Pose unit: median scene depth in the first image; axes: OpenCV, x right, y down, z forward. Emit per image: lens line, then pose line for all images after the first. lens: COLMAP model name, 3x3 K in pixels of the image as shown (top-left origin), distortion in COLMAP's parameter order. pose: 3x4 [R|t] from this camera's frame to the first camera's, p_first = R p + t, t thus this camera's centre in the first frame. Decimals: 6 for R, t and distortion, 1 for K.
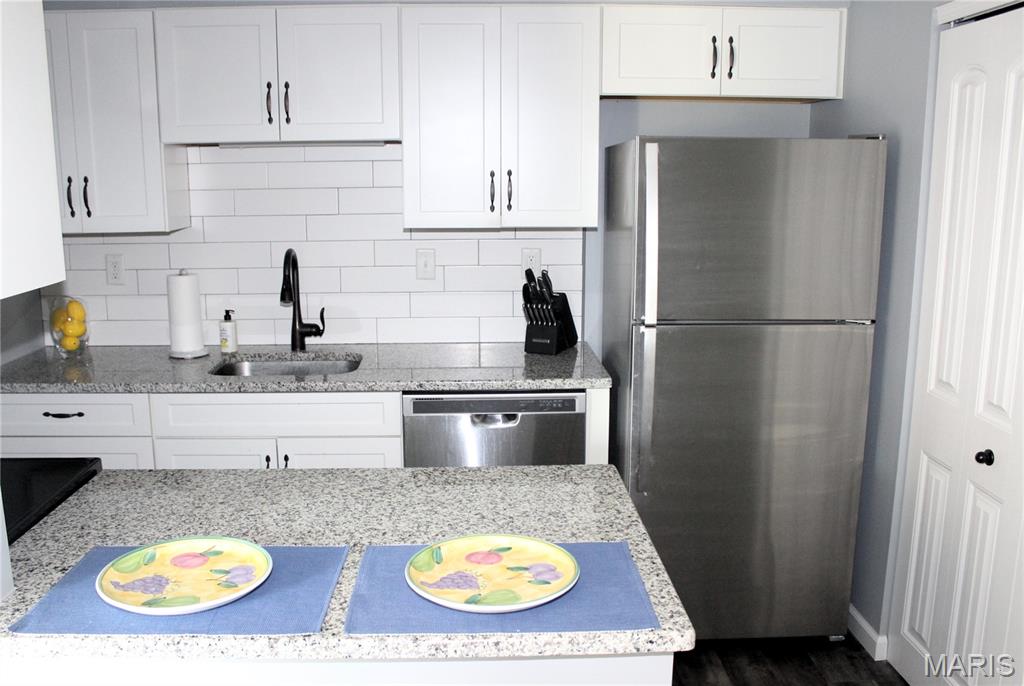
lens RADIAL K [[895.4, 0, 512.0], [0, 895.4, 343.0], [0, 0, 1]] dist [-0.153824, 0.135659]
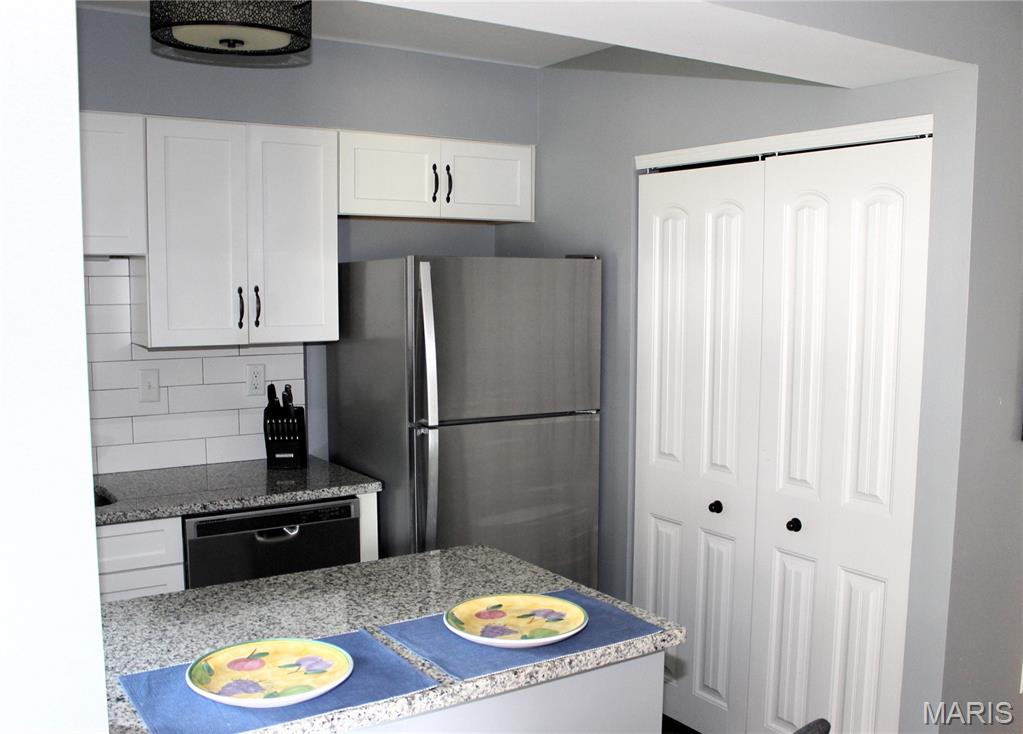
lens RADIAL K [[982.5, 0, 512.1], [0, 982.5, 394.4], [0, 0, 1]] dist [-0.116220, 0.009445]
pose [[0.857588, -0.052228, 0.511679, -0.346641], [0.092020, 0.994360, -0.052732, 0.012032], [-0.506039, 0.092307, 0.857557, -0.080819]]
